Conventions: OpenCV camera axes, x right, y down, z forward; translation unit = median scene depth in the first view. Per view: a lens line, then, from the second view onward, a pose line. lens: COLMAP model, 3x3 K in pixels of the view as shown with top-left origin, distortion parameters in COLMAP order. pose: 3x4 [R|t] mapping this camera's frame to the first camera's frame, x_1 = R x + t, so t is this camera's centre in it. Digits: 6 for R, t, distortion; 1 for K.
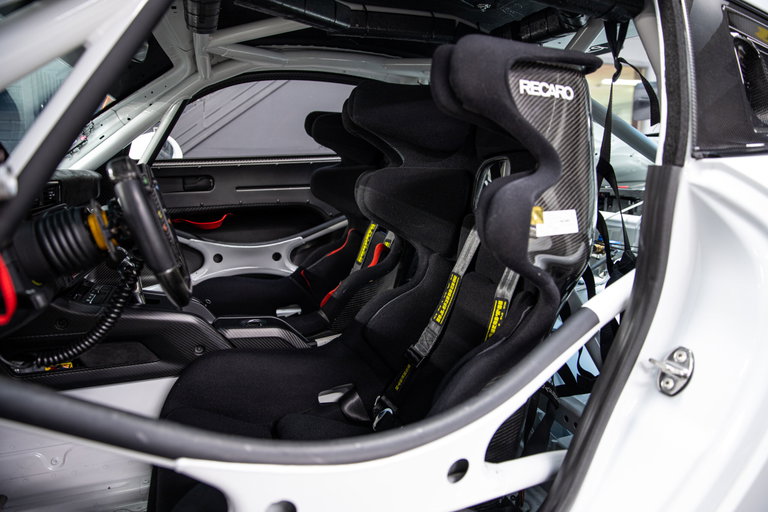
lens RADIAL K [[527.6, 0, 384.0], [0, 527.6, 256.0], [0, 0, 1]] dist [-0.106235, 0.073341]
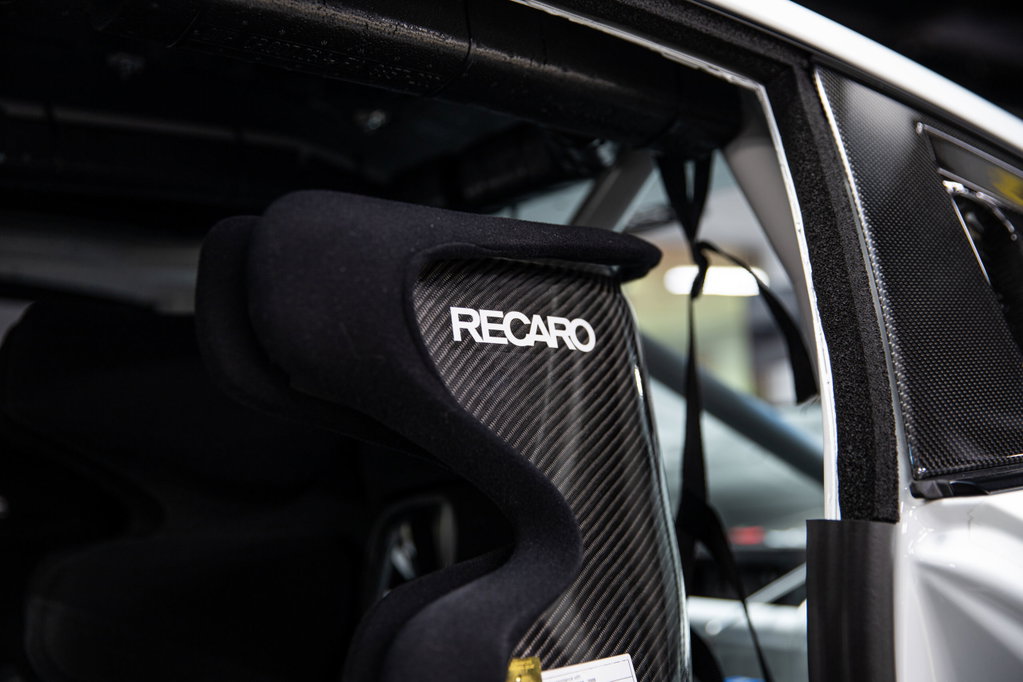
lens RADIAL K [[1336.5, 0, 511.5], [0, 1336.5, 341.0], [0, 0, 1]] dist [0.030918, 0.047036]
pose [[0.965136, -0.014713, 0.261336, 0.051596], [0.087904, 0.958652, -0.270666, -0.051265], [-0.246548, 0.284202, 0.926522, 0.108021]]
